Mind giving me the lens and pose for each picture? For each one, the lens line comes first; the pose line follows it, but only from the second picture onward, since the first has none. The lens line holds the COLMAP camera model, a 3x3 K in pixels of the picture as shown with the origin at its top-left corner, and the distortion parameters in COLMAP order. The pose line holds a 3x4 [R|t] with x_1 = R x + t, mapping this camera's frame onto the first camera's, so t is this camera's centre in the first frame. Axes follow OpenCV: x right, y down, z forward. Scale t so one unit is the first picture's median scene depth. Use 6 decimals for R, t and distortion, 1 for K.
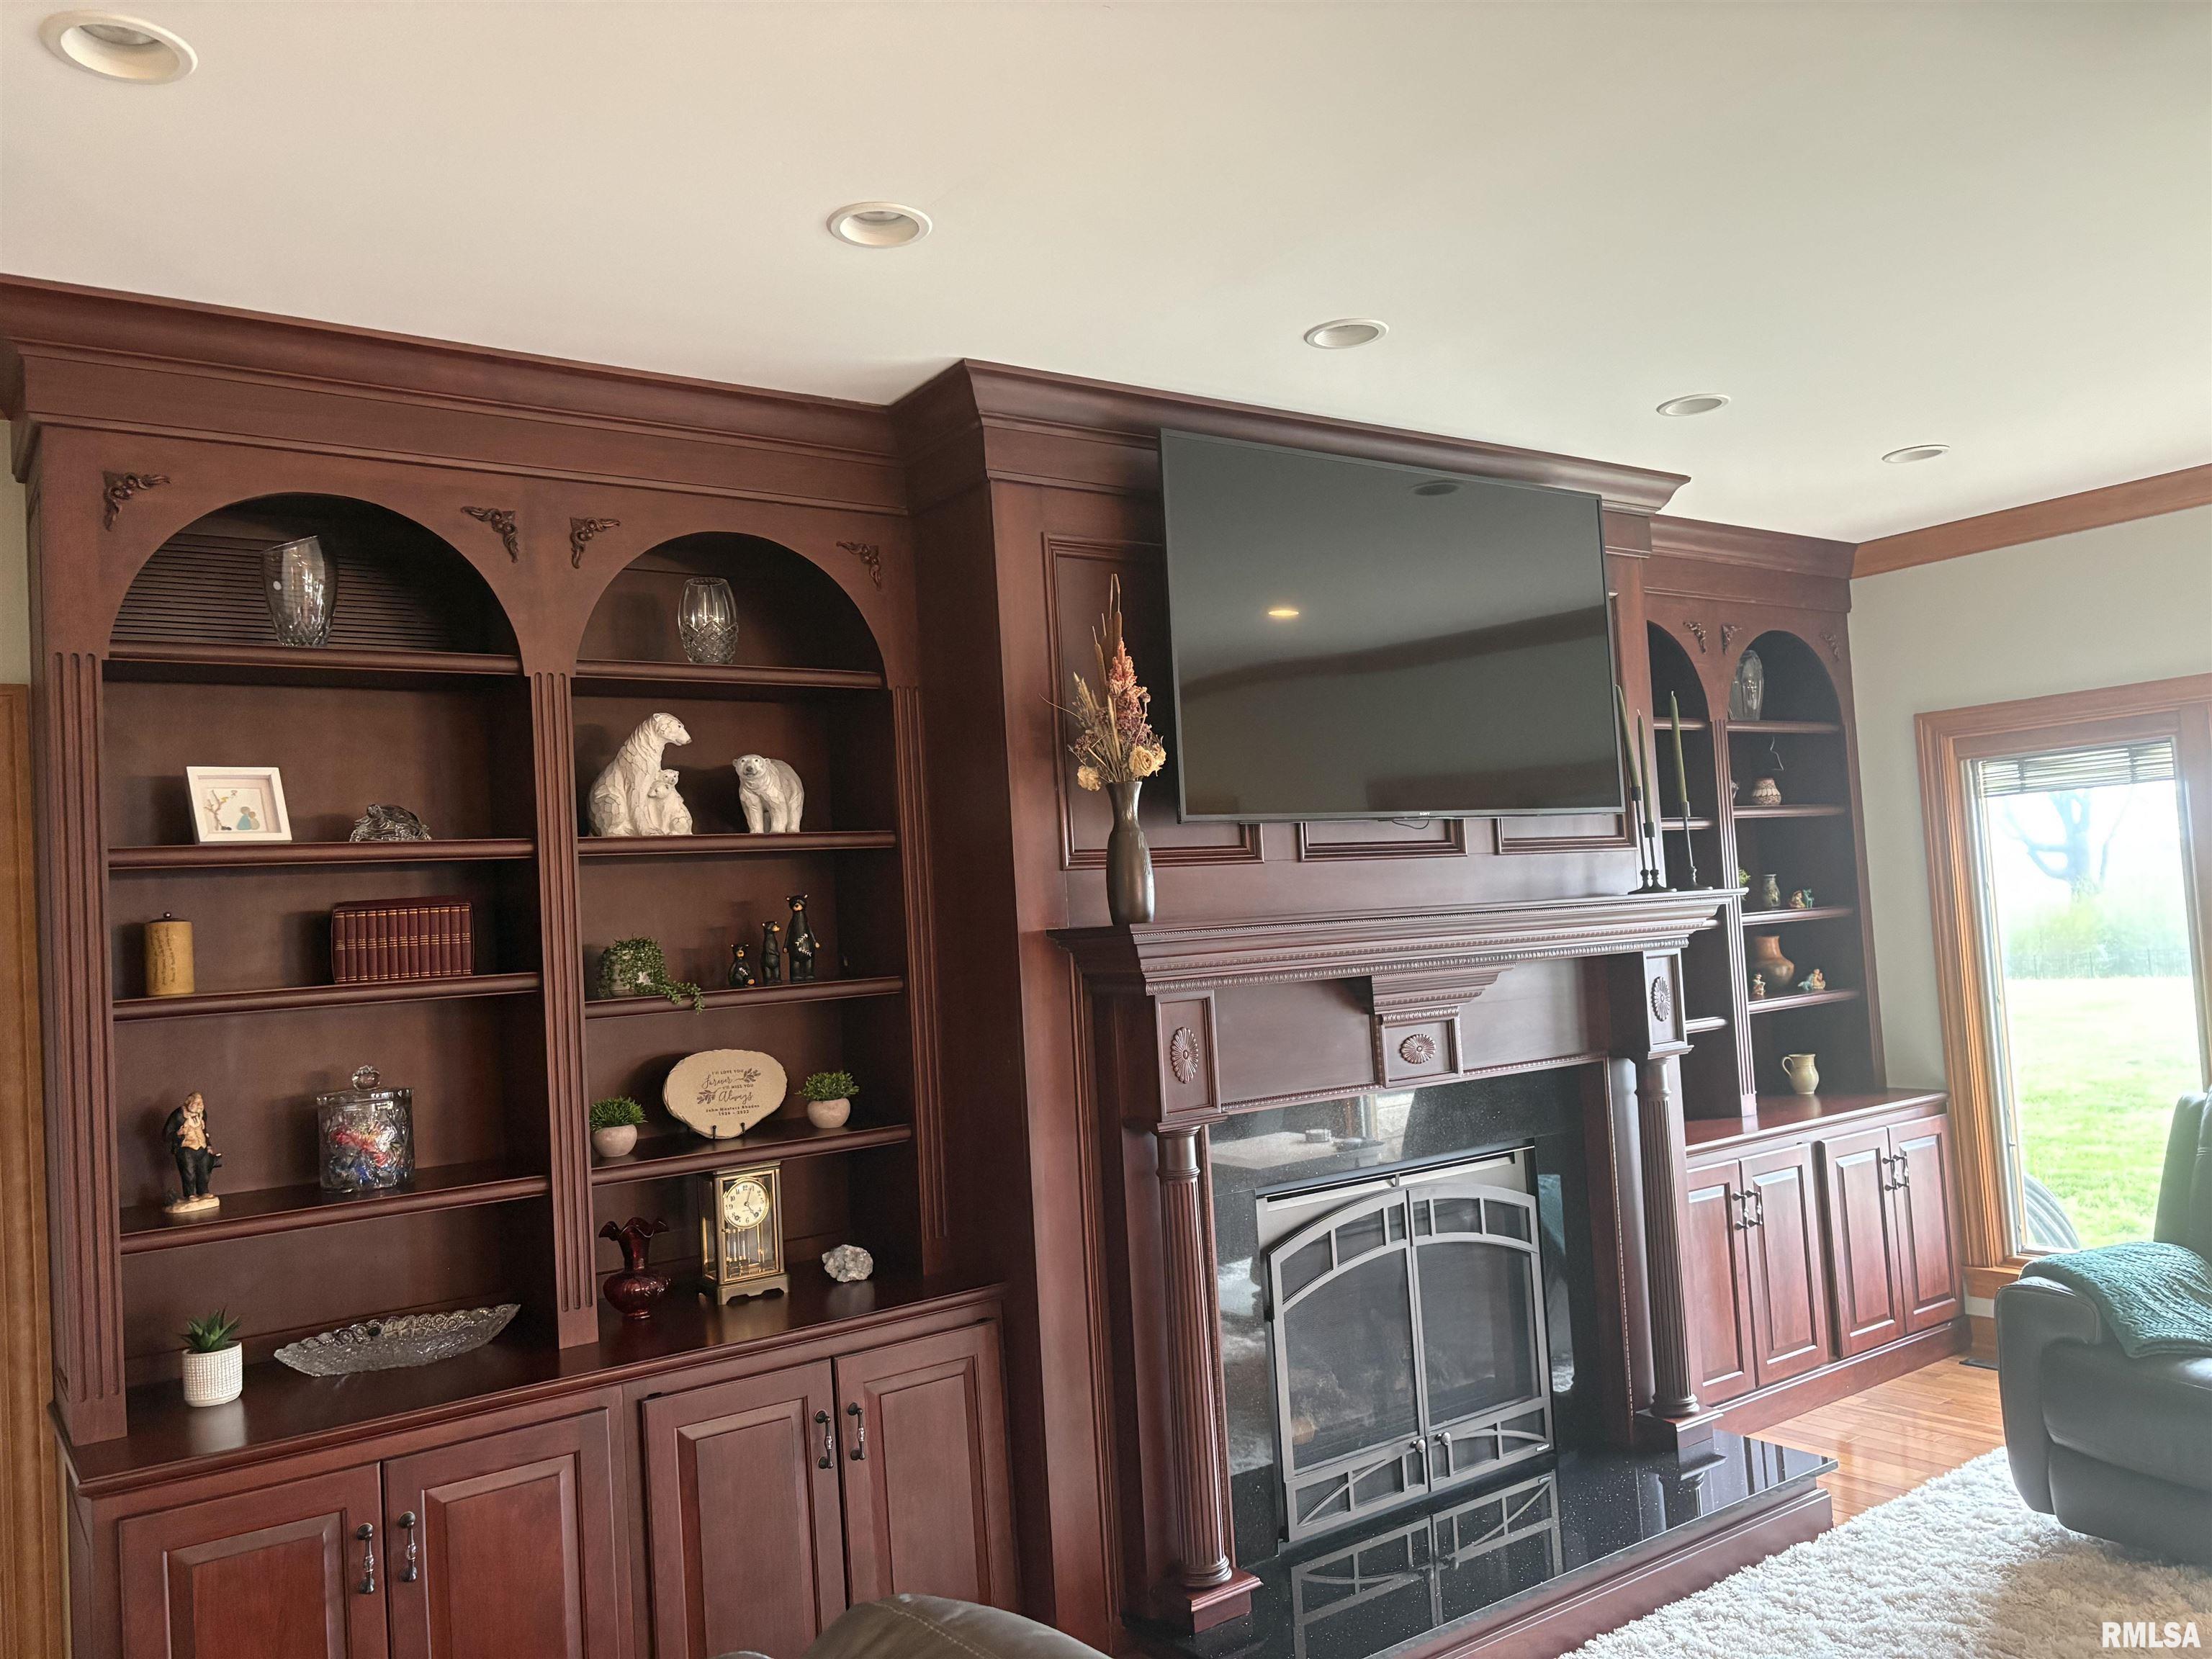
lens RADIAL K [[1687.2, 0, 1106.0], [0, 1687.2, 829.5], [0, 0, 1]] dist [0.005459, 0.002281]
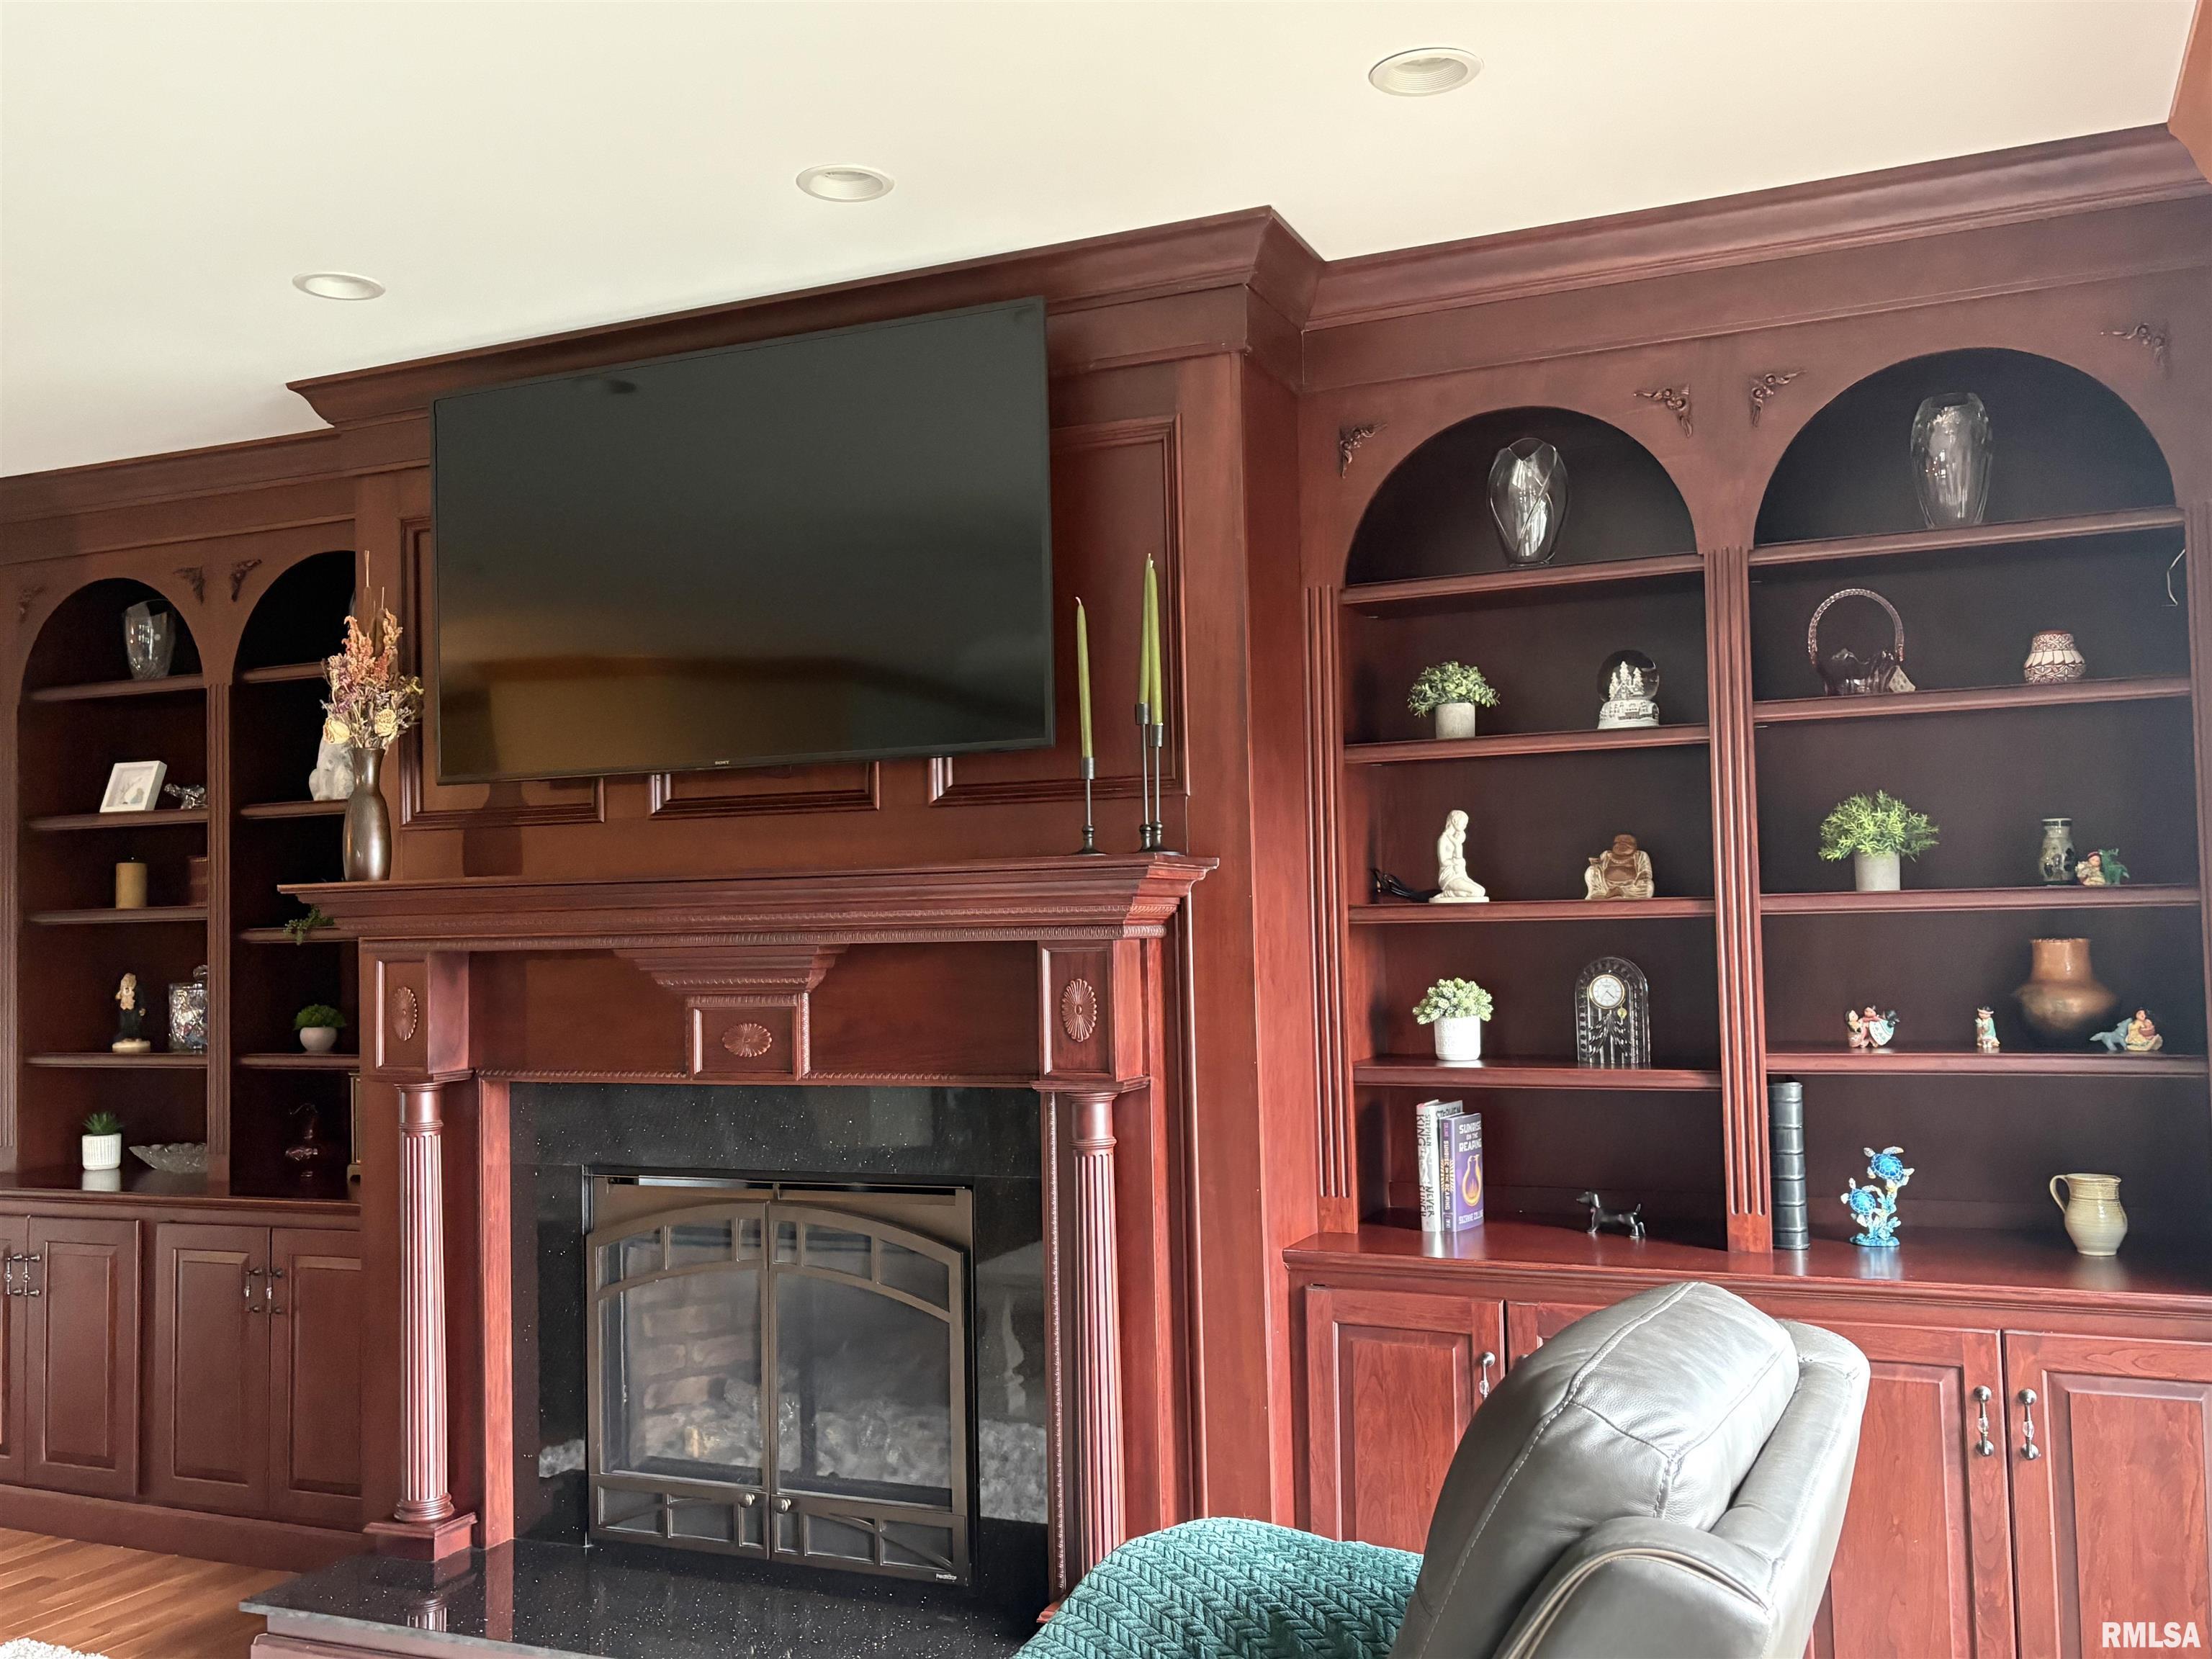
lens RADIAL K [[1957.5, 0, 1106.0], [0, 1957.5, 829.5], [0, 0, 1]] dist [-0.007212, -0.004970]
pose [[0.499497, 0.008826, -0.866270, 0.774083], [0.037594, 0.998785, 0.031853, 0.000306], [0.865499, -0.048476, 0.498559, 0.461400]]
